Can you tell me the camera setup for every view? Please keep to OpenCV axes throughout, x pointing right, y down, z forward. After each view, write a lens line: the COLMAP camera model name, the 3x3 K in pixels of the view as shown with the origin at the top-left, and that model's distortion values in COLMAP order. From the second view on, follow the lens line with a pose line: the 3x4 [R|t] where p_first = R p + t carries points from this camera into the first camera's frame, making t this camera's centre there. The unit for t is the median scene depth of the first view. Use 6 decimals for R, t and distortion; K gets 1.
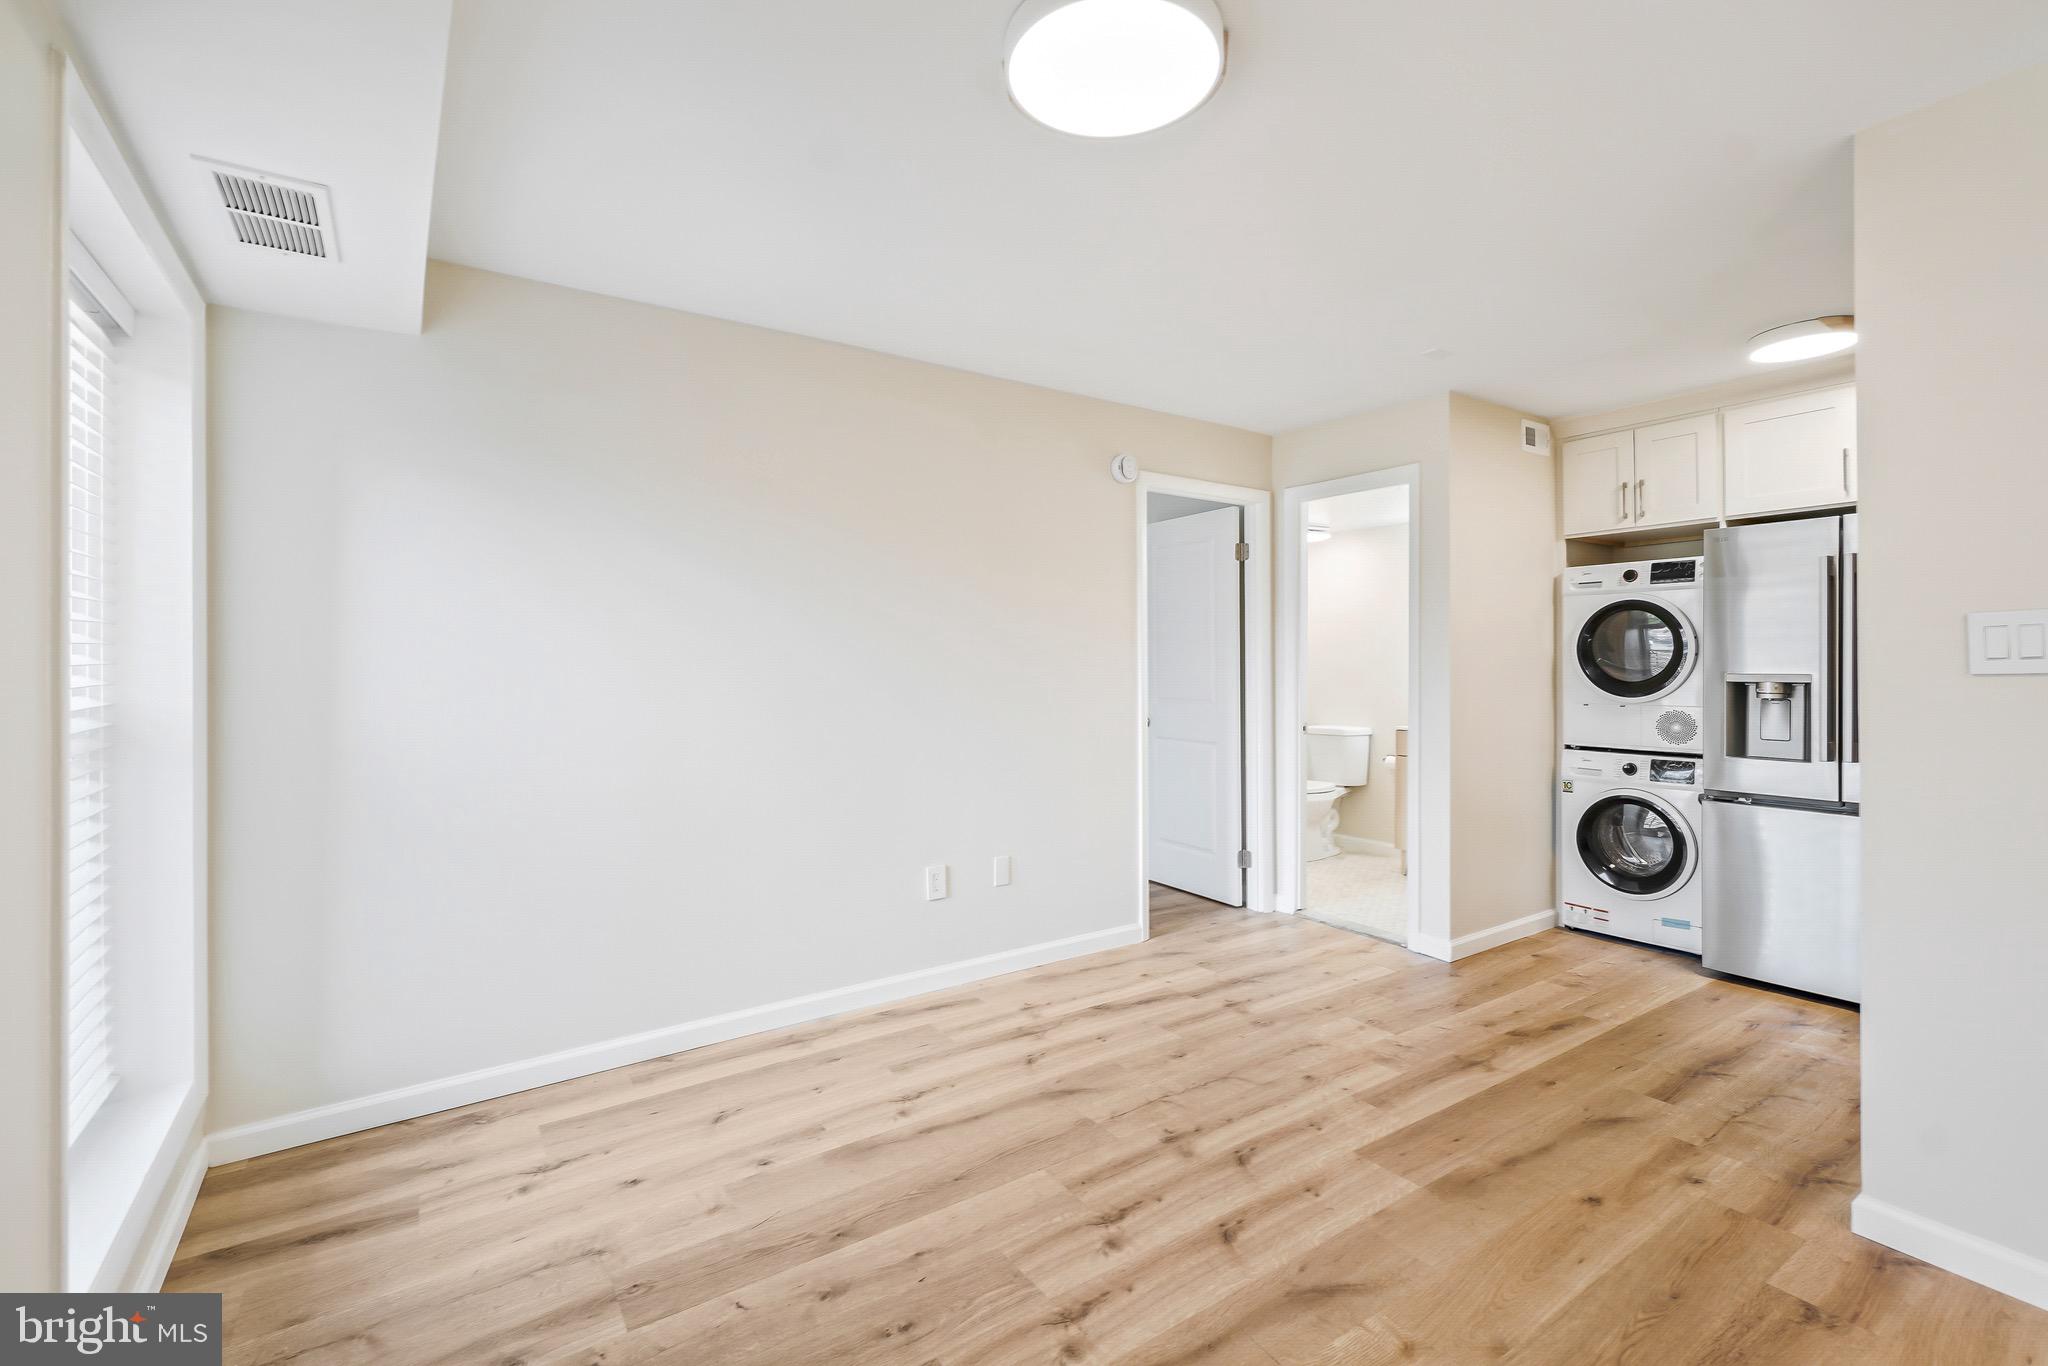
lens RADIAL K [[903.8, 0, 1008.5], [0, 903.8, 652.8], [0, 0, 1]] dist [-0.002458, -0.000536]
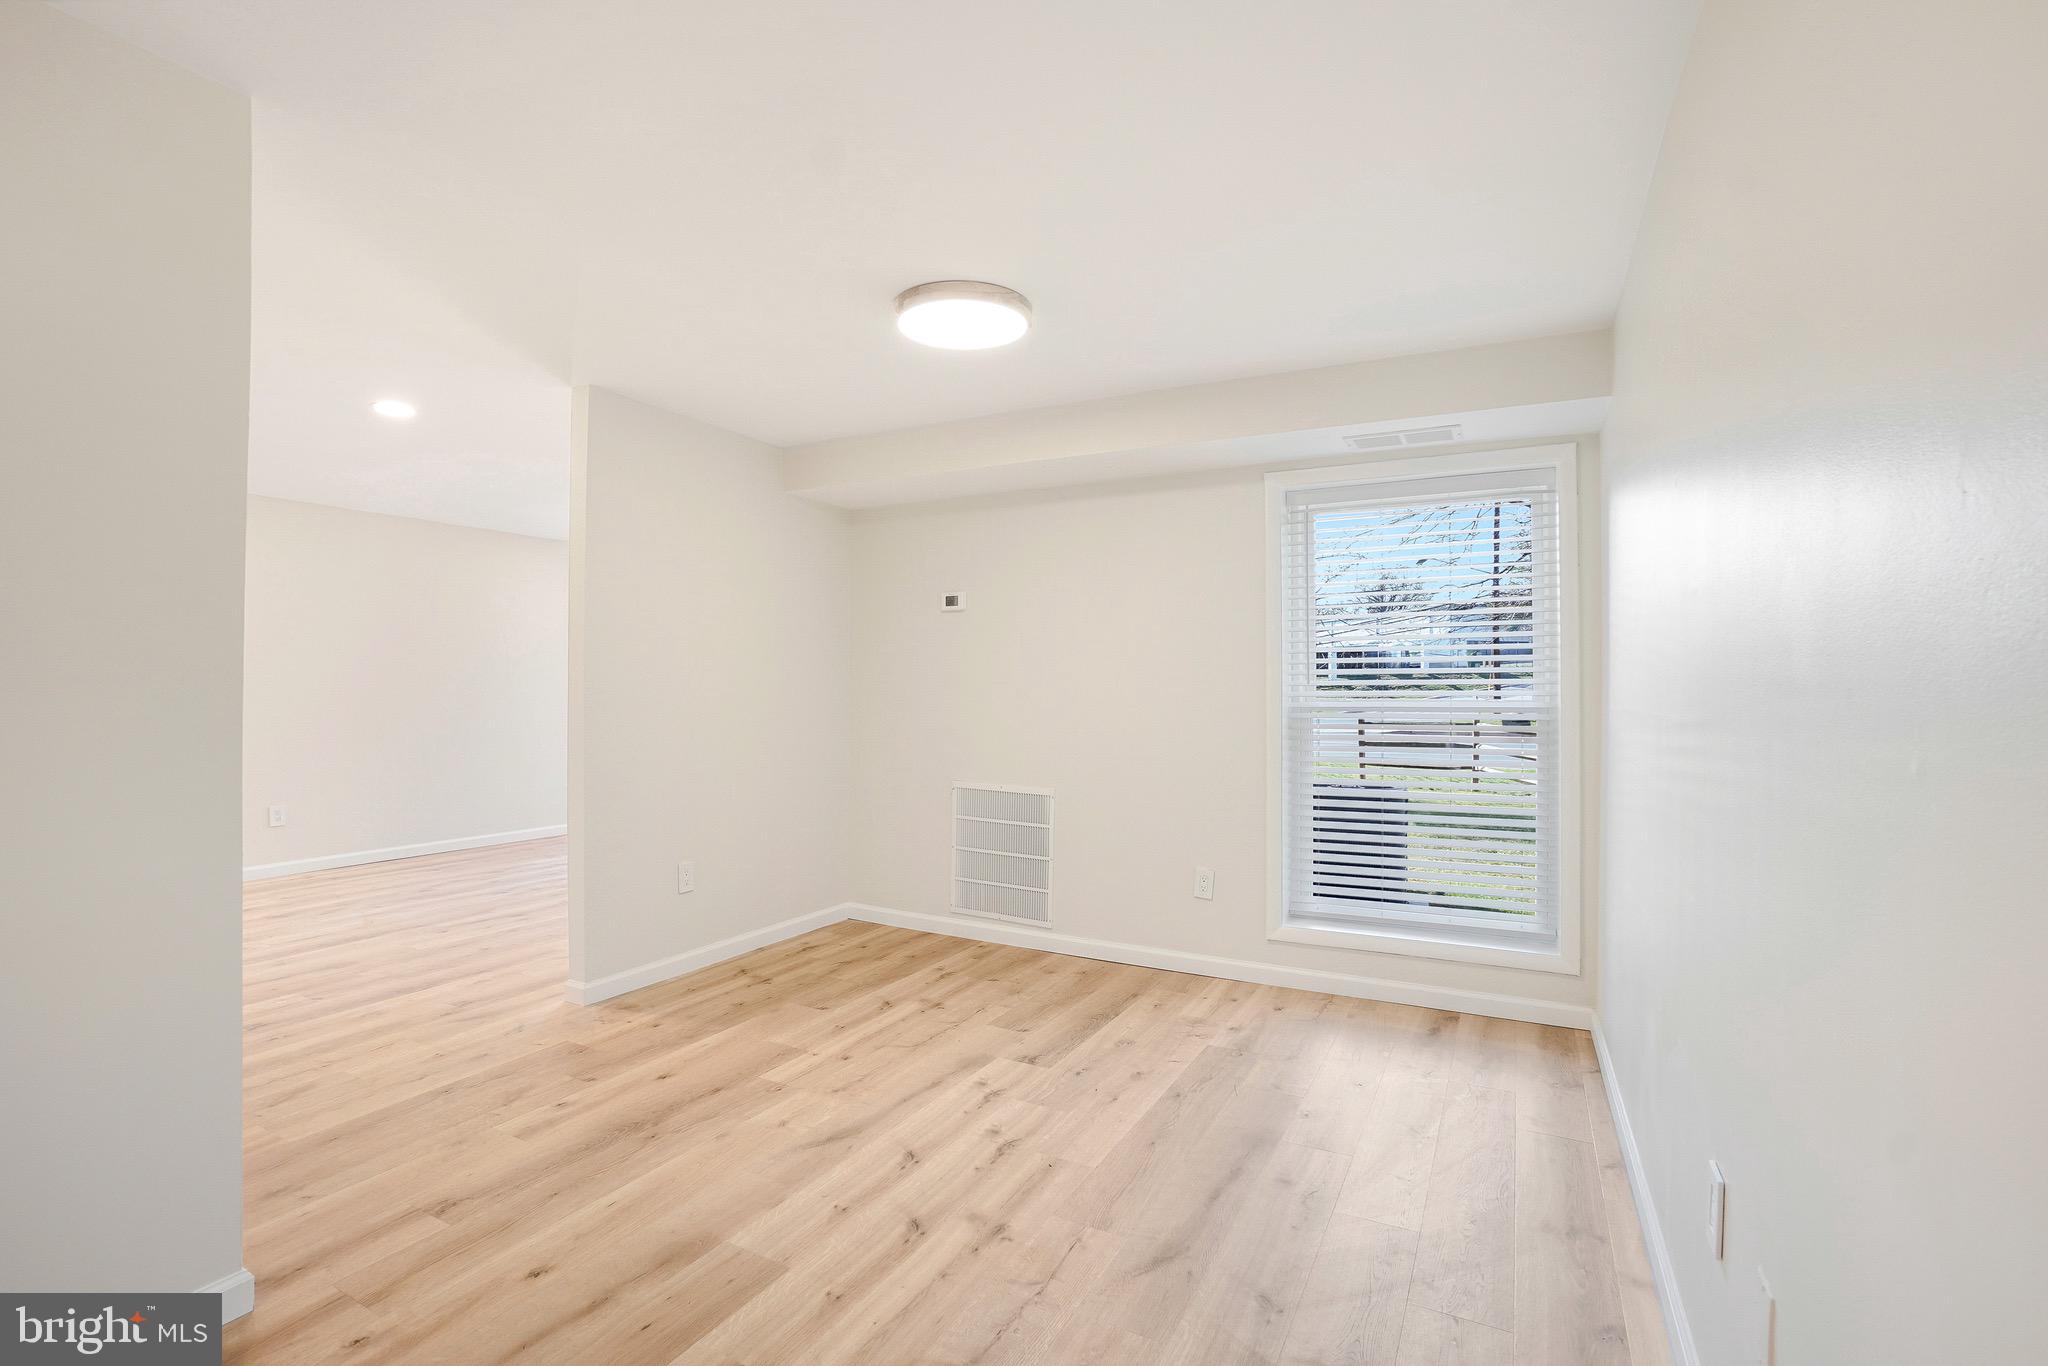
lens RADIAL K [[897.8, 0, 1051.5], [0, 897.8, 681.8], [0, 0, 1]] dist [-0.066084, -0.000313]
pose [[-0.860801, -0.005176, -0.508915, 0.514366], [0.002827, 0.999884, -0.014951, 0.027799], [0.508933, -0.014308, -0.860687, 1.599125]]
